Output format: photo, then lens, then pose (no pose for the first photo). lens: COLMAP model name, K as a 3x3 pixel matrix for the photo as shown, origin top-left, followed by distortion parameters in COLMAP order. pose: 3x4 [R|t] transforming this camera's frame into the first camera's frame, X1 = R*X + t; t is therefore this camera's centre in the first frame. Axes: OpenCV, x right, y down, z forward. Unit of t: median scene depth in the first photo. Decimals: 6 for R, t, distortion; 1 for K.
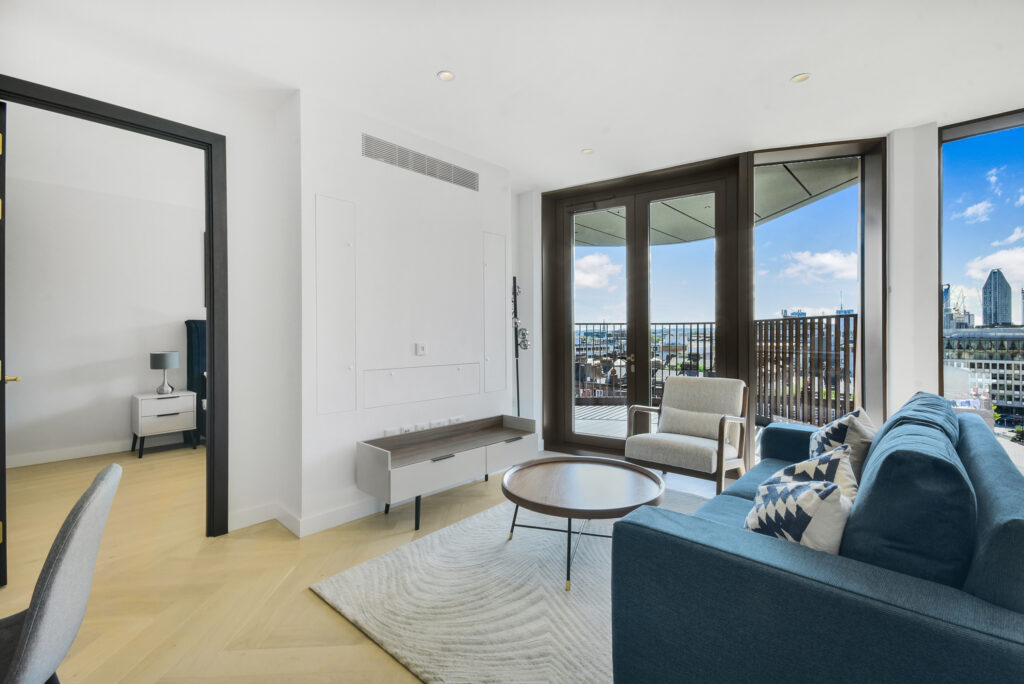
lens RADIAL K [[443.7, 0, 512.0], [0, 443.7, 342.0], [0, 0, 1]] dist [0.017065, 0.000120]
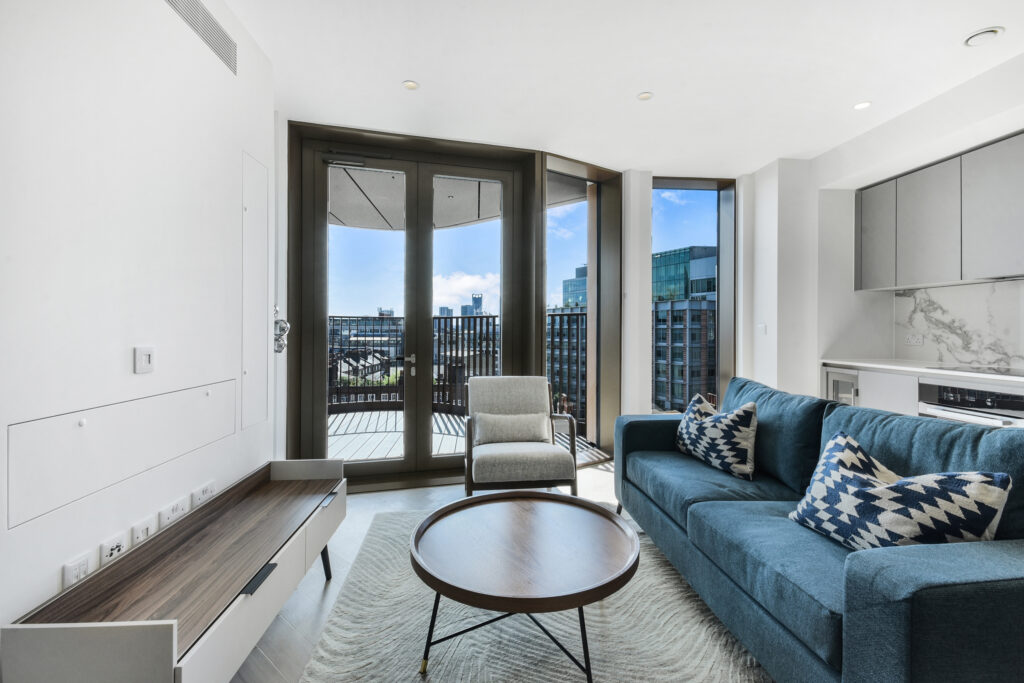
lens RADIAL K [[453.7, 0, 512.1], [0, 453.7, 331.7], [0, 0, 1]] dist [0.016941, -0.000021]
pose [[0.668248, 0.002803, 0.743934, -0.279919], [0.007210, 0.999922, -0.010244, -0.004991], [-0.743904, 0.012209, 0.668175, 0.360113]]
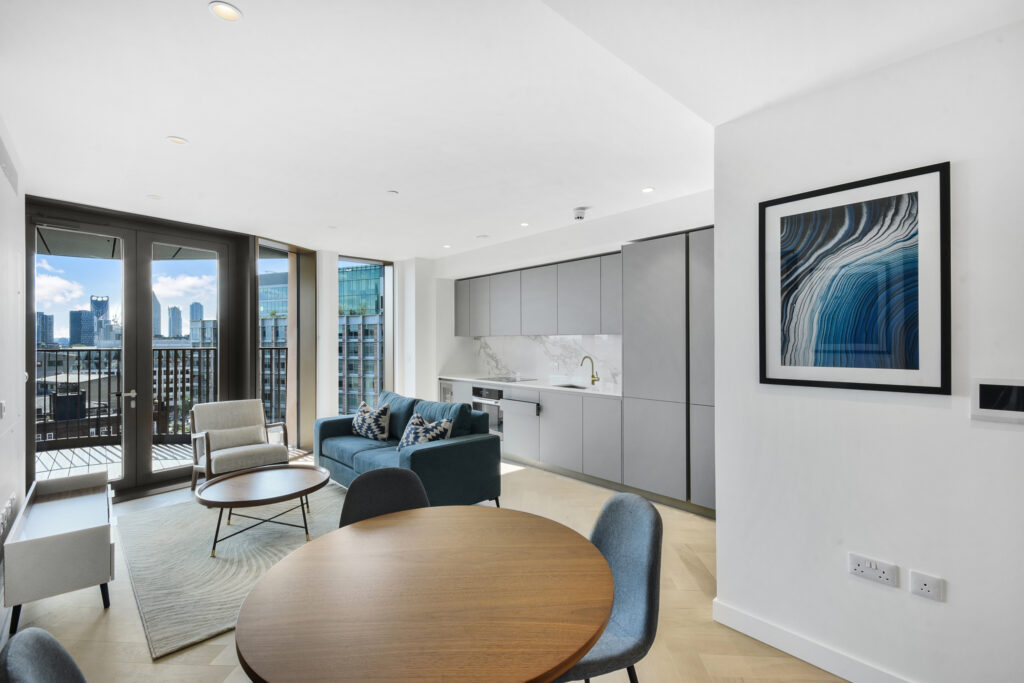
lens RADIAL K [[462.8, 0, 512.0], [0, 462.8, 341.5], [0, 0, 1]] dist [0.029174, 0.000211]
pose [[0.086376, 0.003480, 0.996257, -0.848144], [0.019980, 0.999787, -0.005224, -0.069565], [-0.996062, 0.020356, 0.086288, 0.075827]]
